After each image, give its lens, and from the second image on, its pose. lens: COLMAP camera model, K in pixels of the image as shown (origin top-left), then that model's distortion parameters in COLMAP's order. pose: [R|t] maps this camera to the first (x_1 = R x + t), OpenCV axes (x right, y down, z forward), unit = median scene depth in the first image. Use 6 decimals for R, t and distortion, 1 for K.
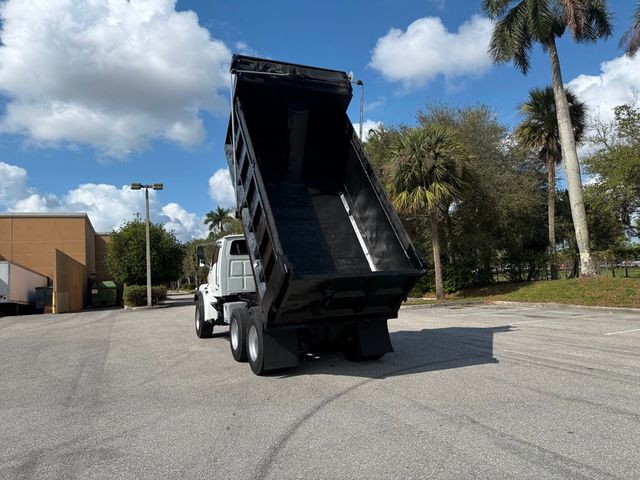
lens RADIAL K [[450.6, 0, 318.5], [0, 450.6, 237.6], [0, 0, 1]] dist [0.067278, -0.080067]
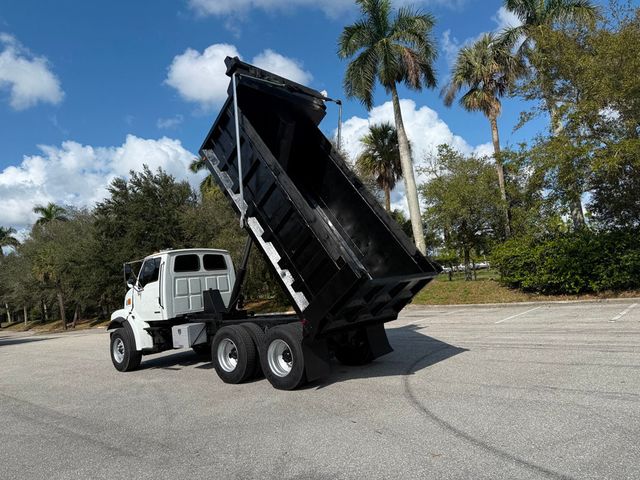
lens RADIAL K [[450.6, 0, 318.5], [0, 450.6, 237.6], [0, 0, 1]] dist [0.067278, -0.080067]
pose [[0.904369, -0.005471, 0.426717, -0.179192], [0.025179, 0.998860, -0.040558, 0.007696], [-0.426008, 0.047424, 0.903475, 0.033240]]
